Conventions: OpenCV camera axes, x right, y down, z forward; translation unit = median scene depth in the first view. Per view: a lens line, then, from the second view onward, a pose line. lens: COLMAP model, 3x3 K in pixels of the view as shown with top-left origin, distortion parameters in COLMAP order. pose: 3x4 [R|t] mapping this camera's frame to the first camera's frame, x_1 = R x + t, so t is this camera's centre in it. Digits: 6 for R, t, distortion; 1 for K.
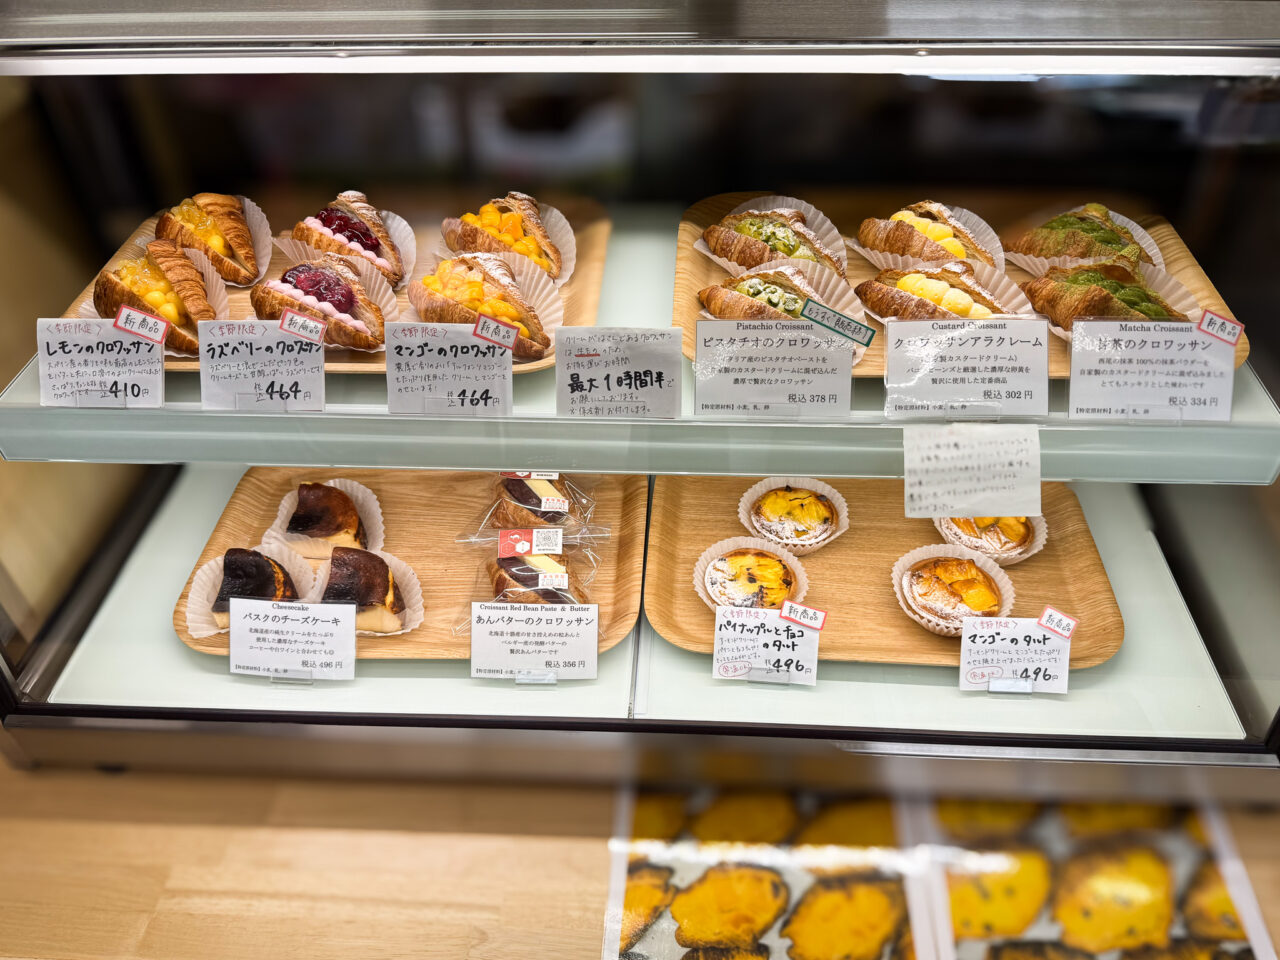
lens RADIAL K [[1013.1, 0, 640.0], [0, 1013.1, 480.0], [0, 0, 1]] dist [0.001597, -0.006583]
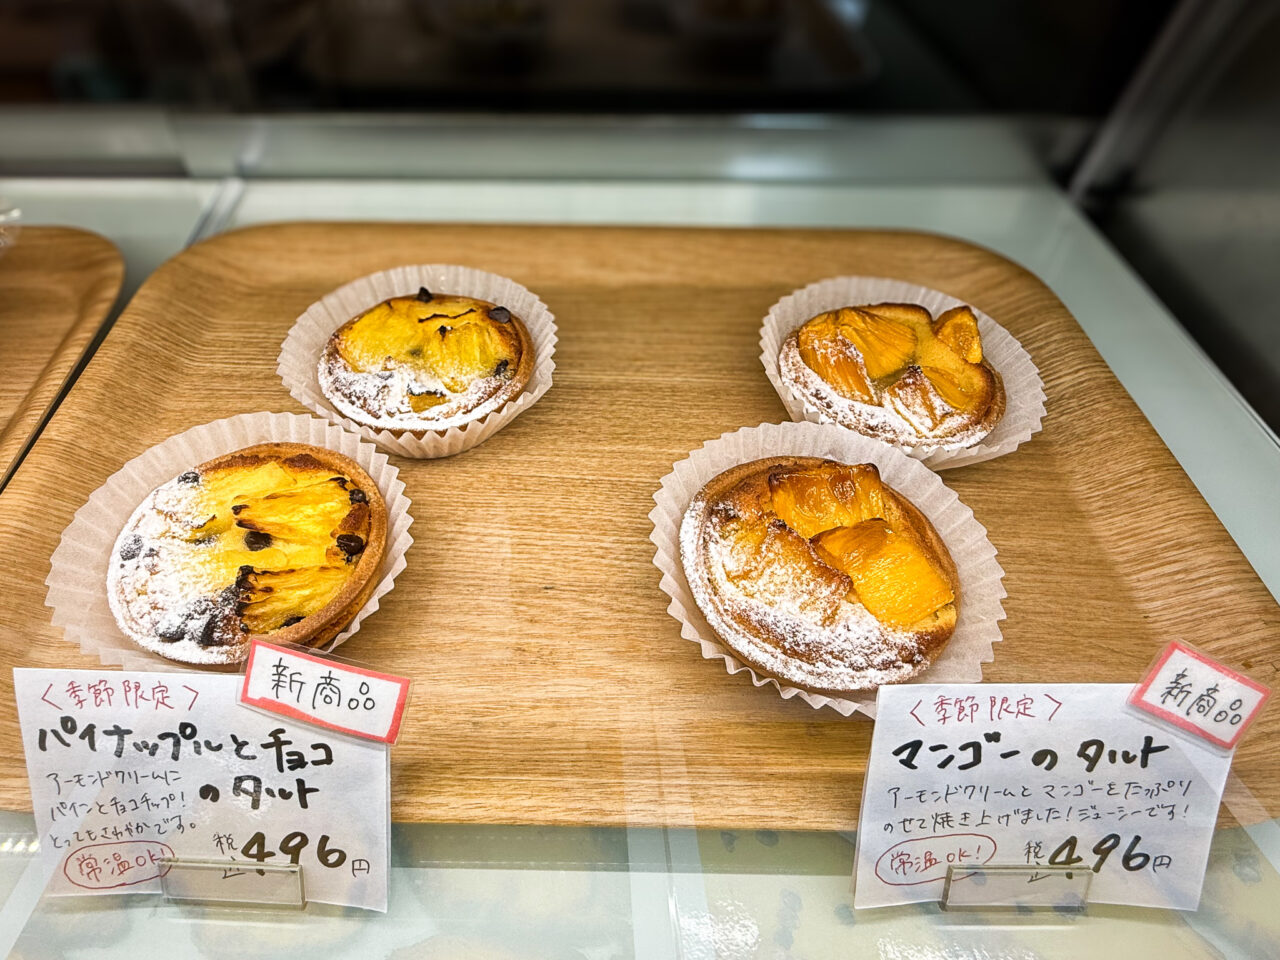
lens RADIAL K [[602.9, 0, 640.0], [0, 602.9, 480.0], [0, 0, 1]] dist [-0.003808, -0.000178]
pose [[0.990787, -0.034819, 0.130875, 0.227321], [0.011740, 0.984828, 0.173134, 0.047611], [-0.134918, -0.170002, 0.976164, 0.834791]]
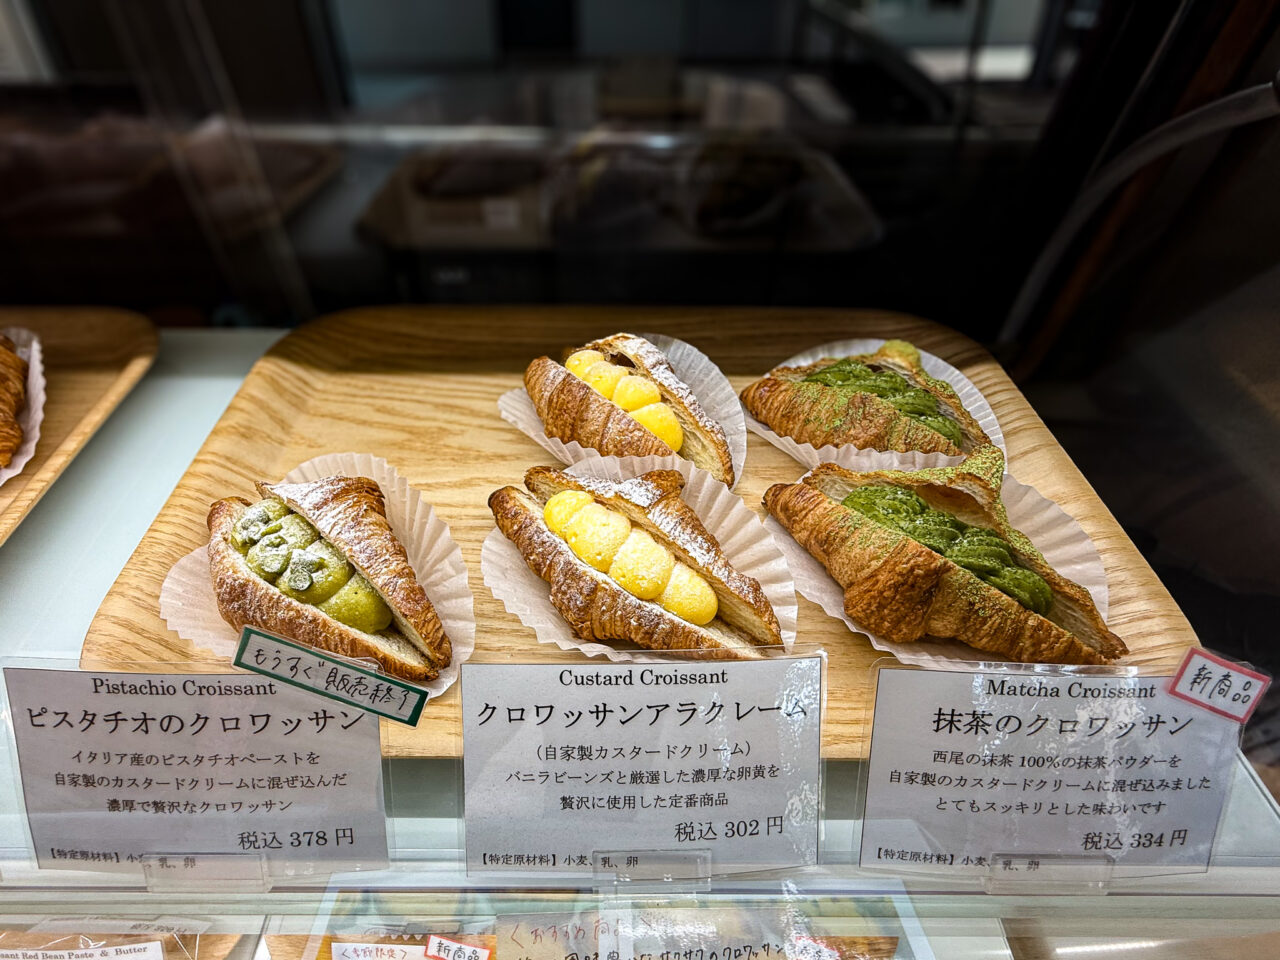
lens RADIAL K [[505.2, 0, 642.9], [0, 505.2, 489.0], [0, 0, 1]] dist [0.015111, -0.000121]
pose [[0.996033, -0.030334, 0.083652, 0.266261], [0.018309, 0.989849, 0.140939, -0.225066], [-0.087078, -0.138848, 0.986478, 0.688953]]
